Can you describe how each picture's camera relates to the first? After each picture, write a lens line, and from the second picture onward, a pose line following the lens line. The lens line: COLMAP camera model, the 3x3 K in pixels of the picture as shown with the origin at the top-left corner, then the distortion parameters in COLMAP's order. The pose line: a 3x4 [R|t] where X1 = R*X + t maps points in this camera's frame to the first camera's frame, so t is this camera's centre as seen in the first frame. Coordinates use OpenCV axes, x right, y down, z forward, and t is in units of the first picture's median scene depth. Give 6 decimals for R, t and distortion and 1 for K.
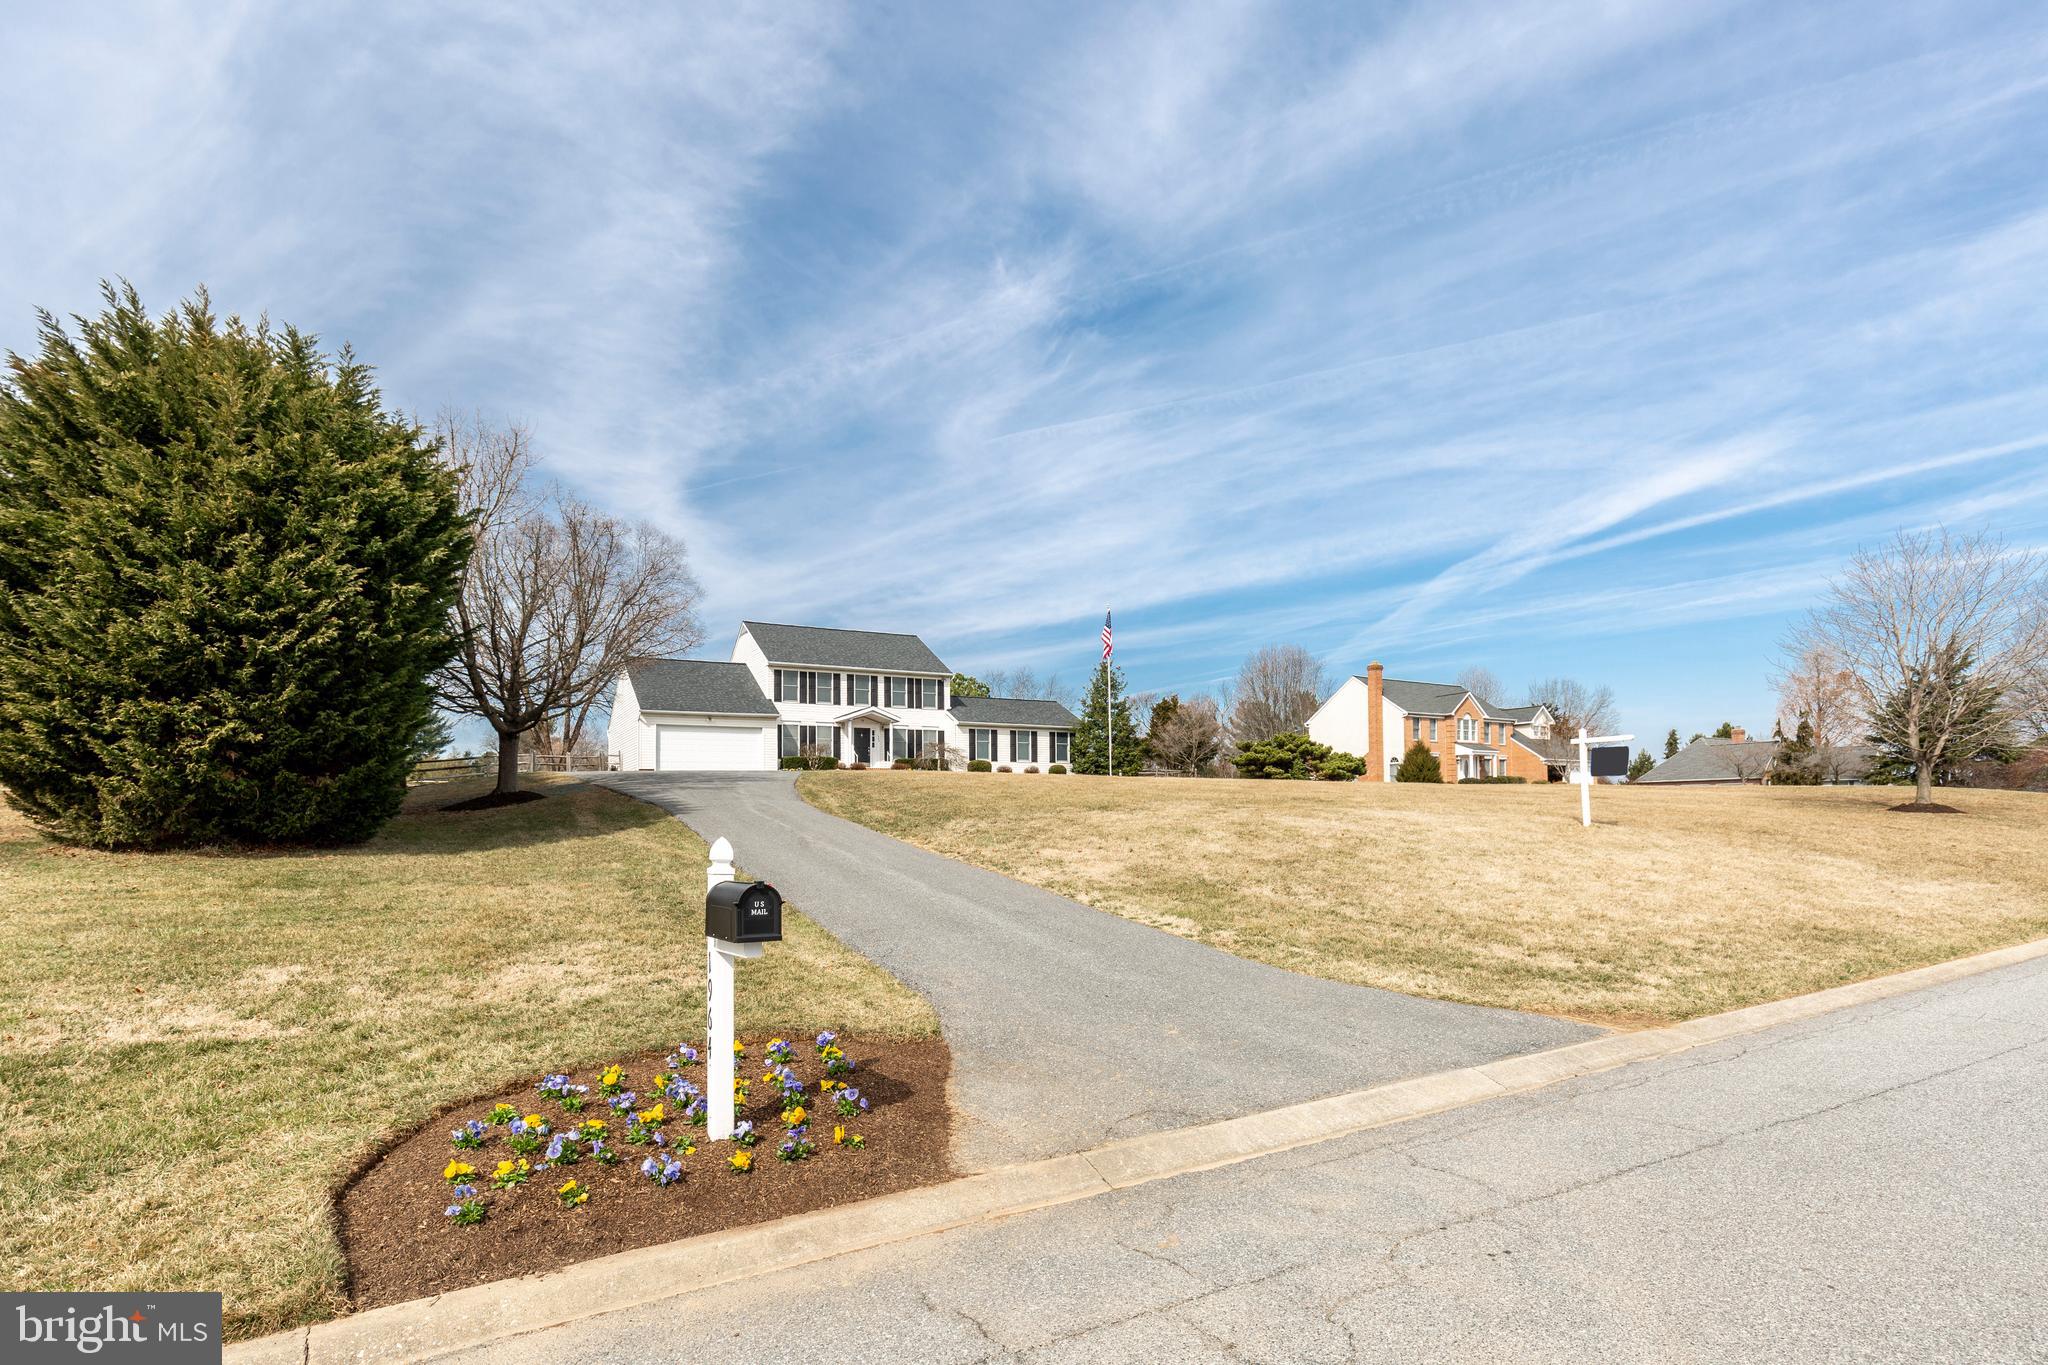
lens RADIAL K [[940.8, 0, 1024.0], [0, 940.8, 682.5], [0, 0, 1]] dist [-0.036716, -0.000001]
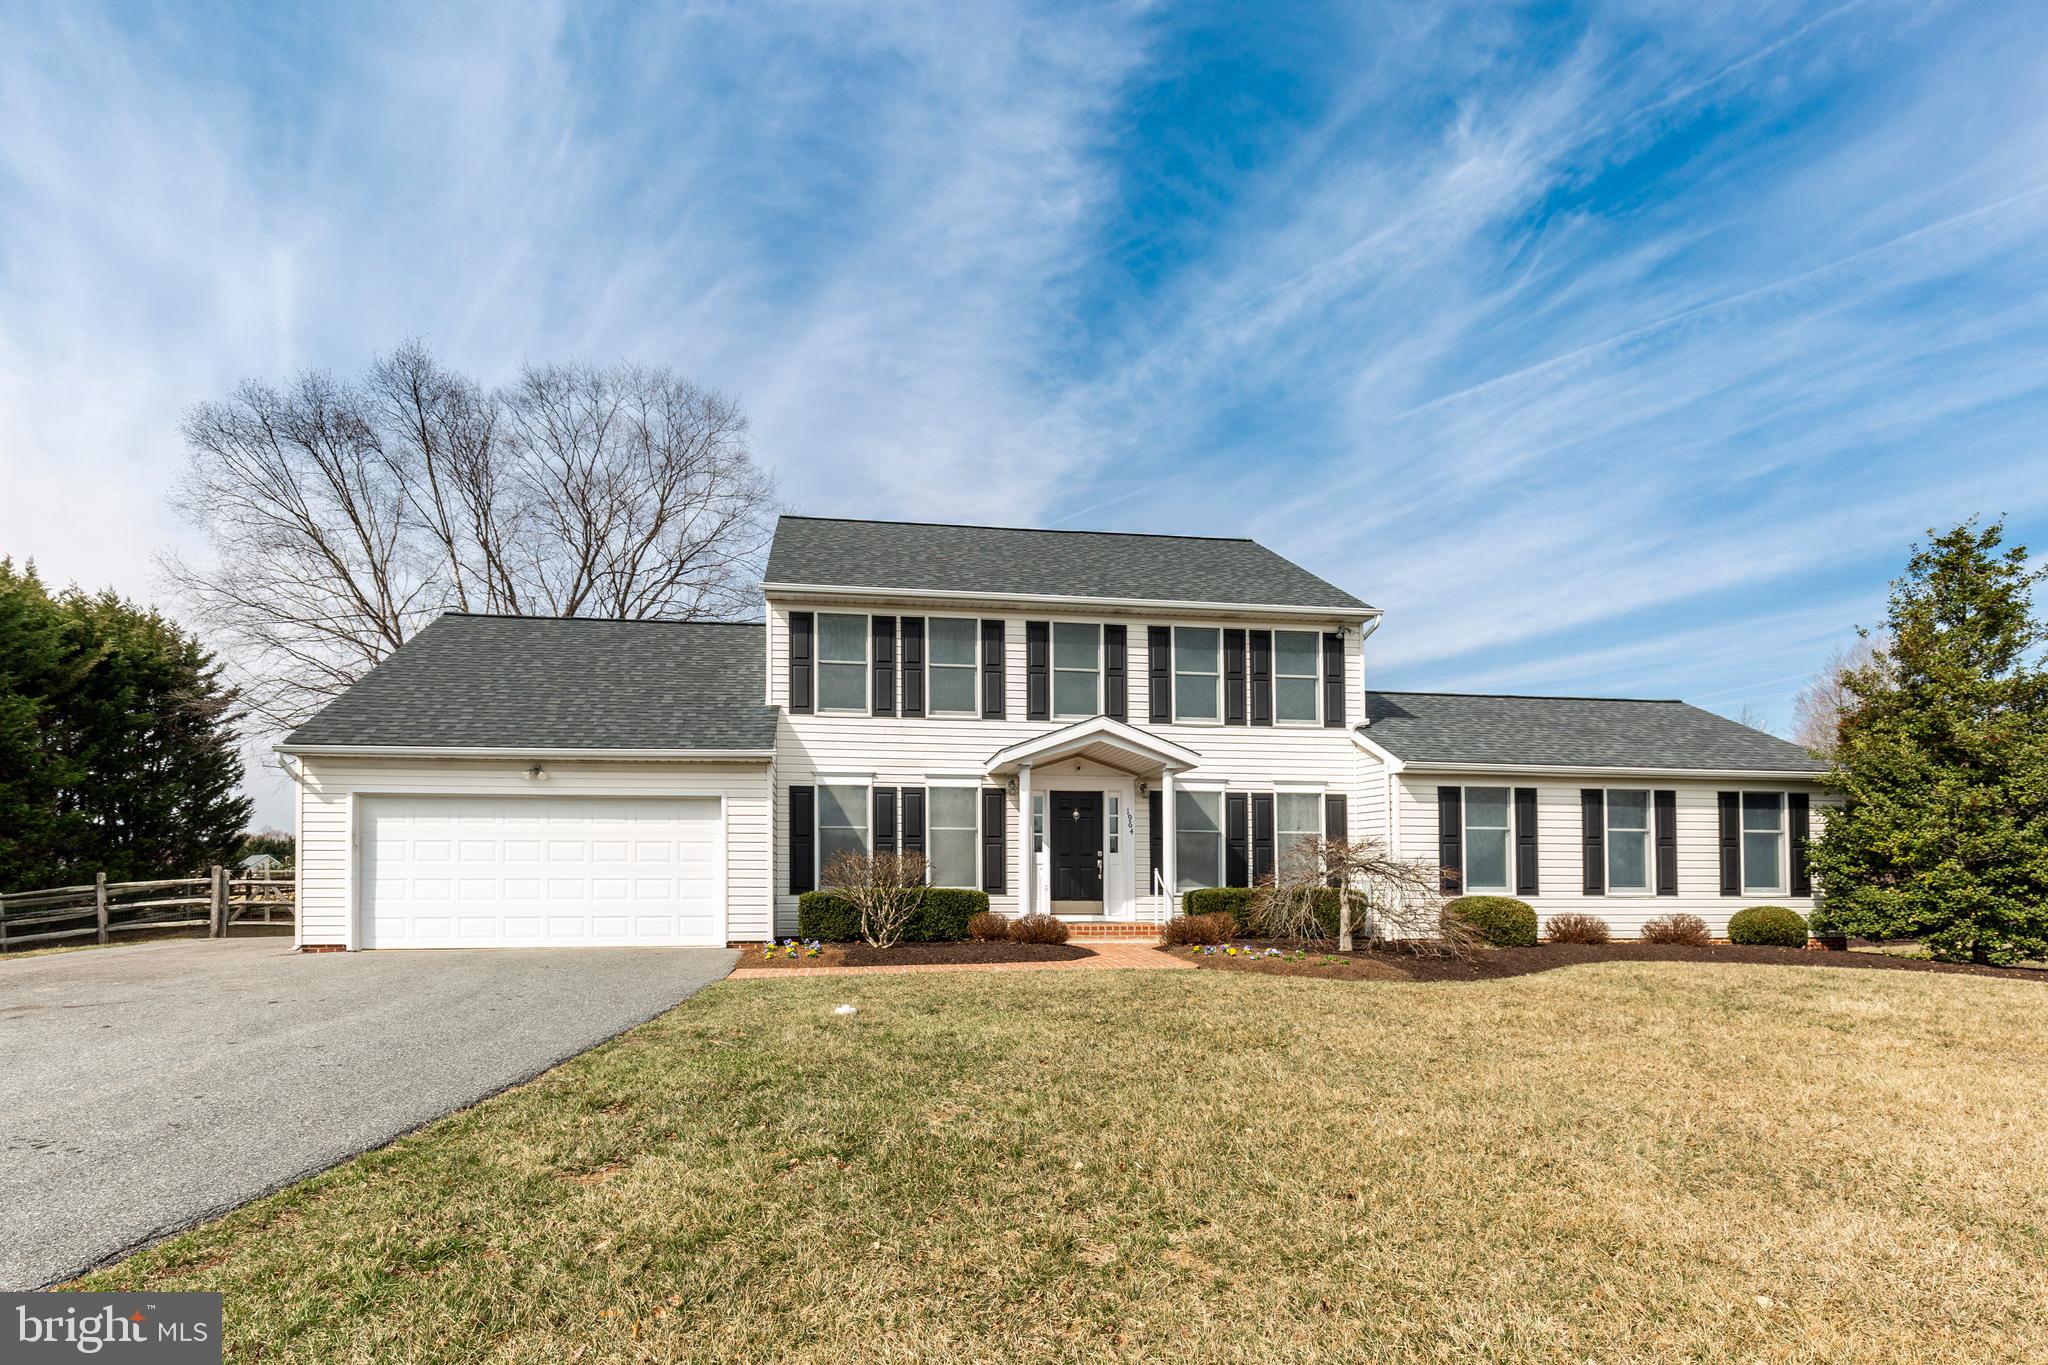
lens RADIAL K [[1006.3, 0, 1025.5], [0, 1006.3, 864.2], [0, 0, 1]] dist [-0.001309, -0.000240]
pose [[0.926317, 0.006992, -0.376680, -0.056217], [0.037468, 0.993161, 0.110576, 0.032137], [0.374877, -0.116542, 0.919720, 0.628839]]
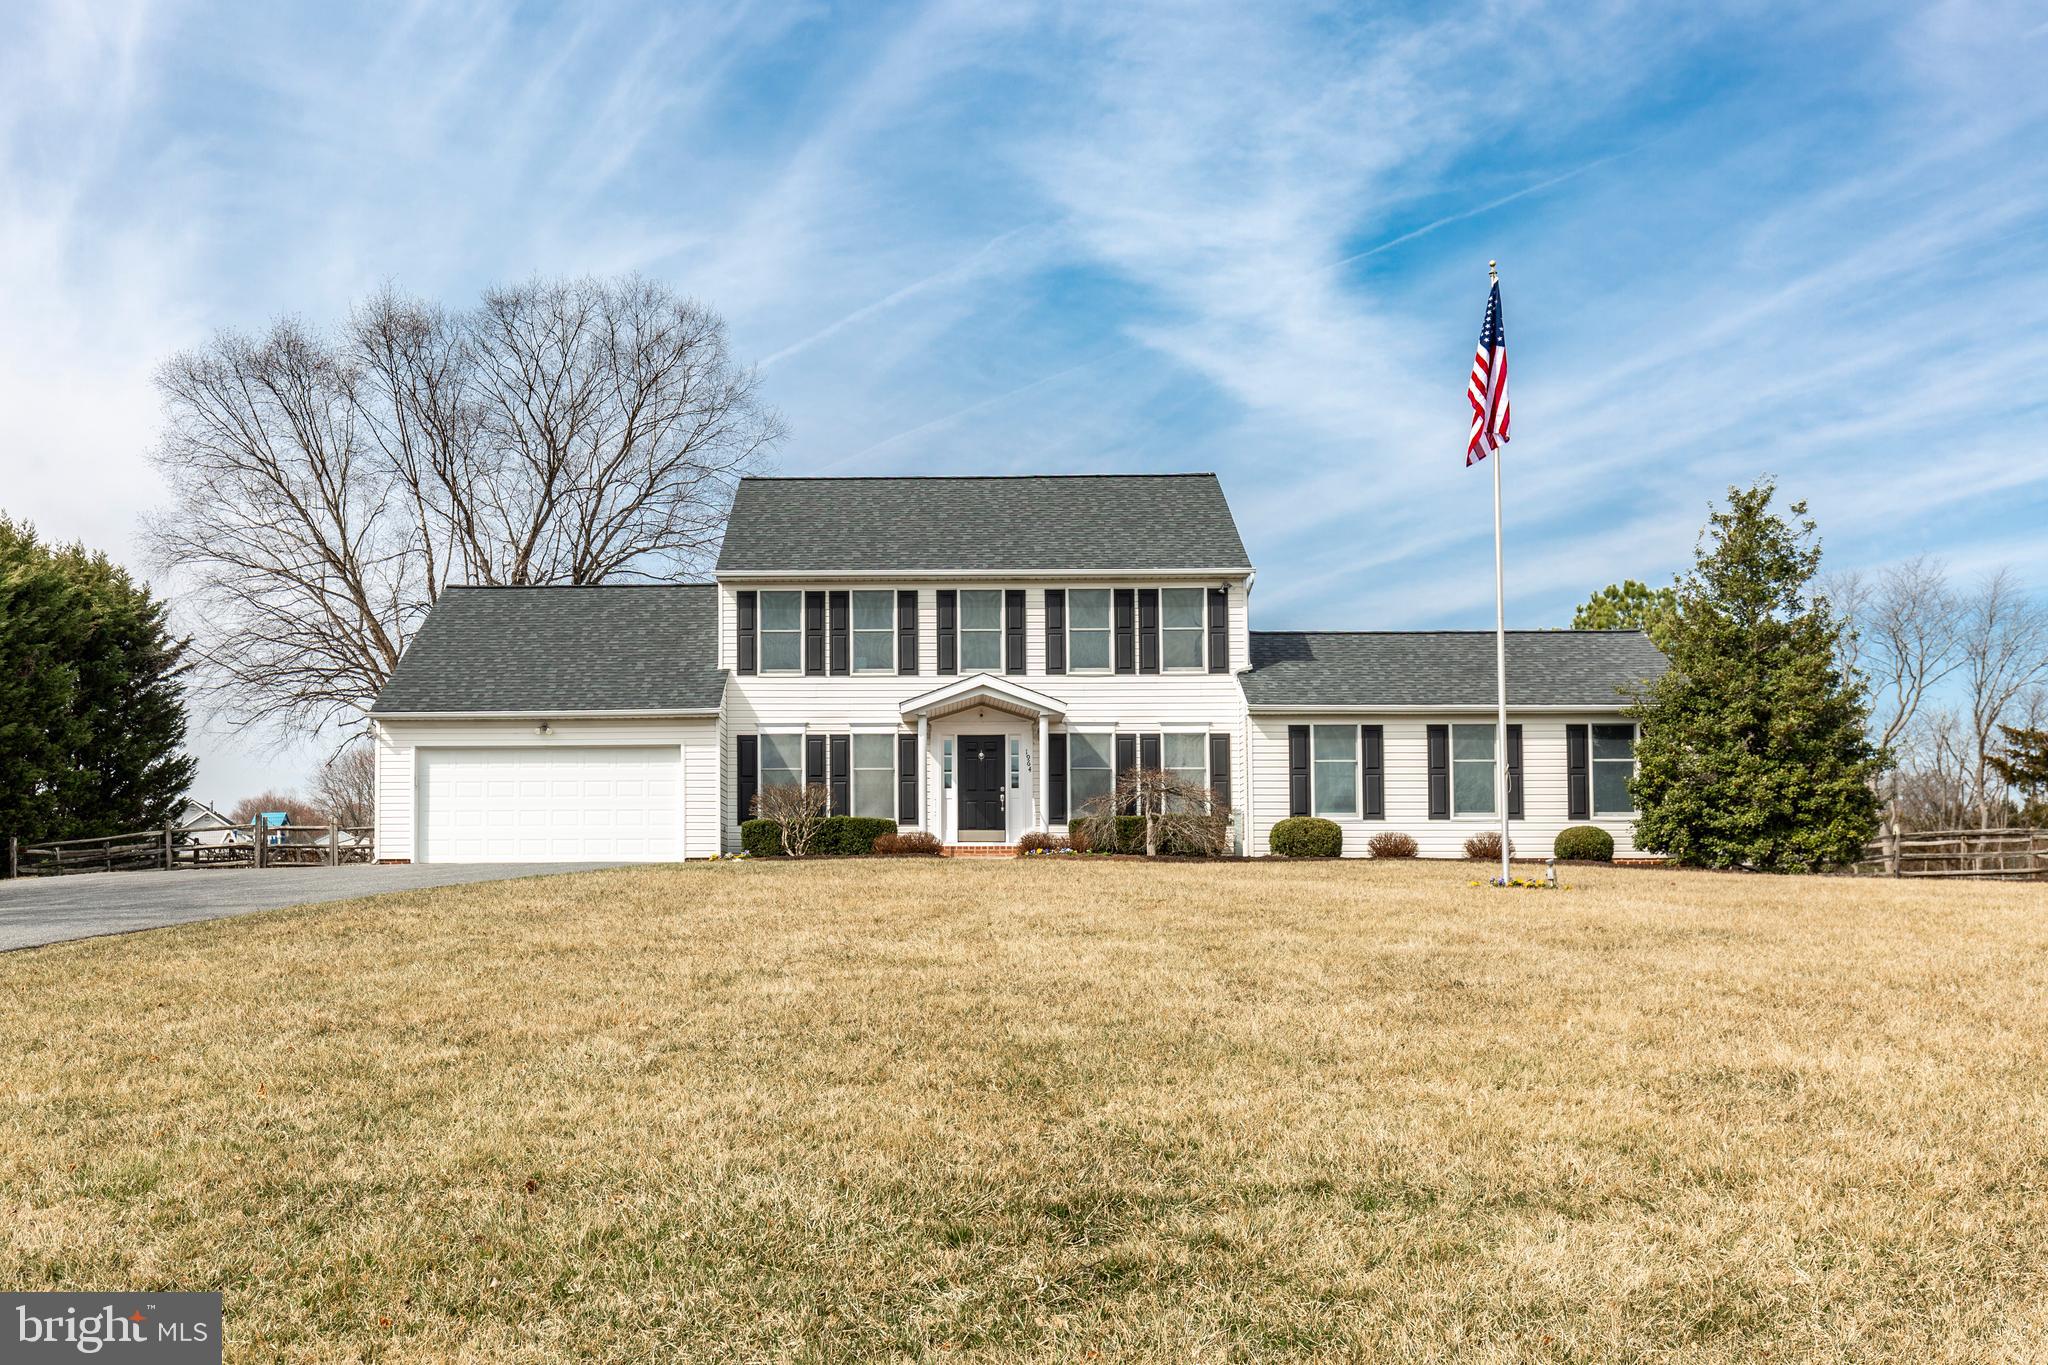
lens RADIAL K [[1964.7, 0, 999.6], [0, 1964.7, 763.4], [0, 0, 1]] dist [-0.003528, 0.007222]
pose [[0.858064, -0.029940, -0.512669, 0.206474], [0.061370, 0.997123, 0.044485, 0.023968], [0.509863, -0.069634, 0.857433, 0.325073]]
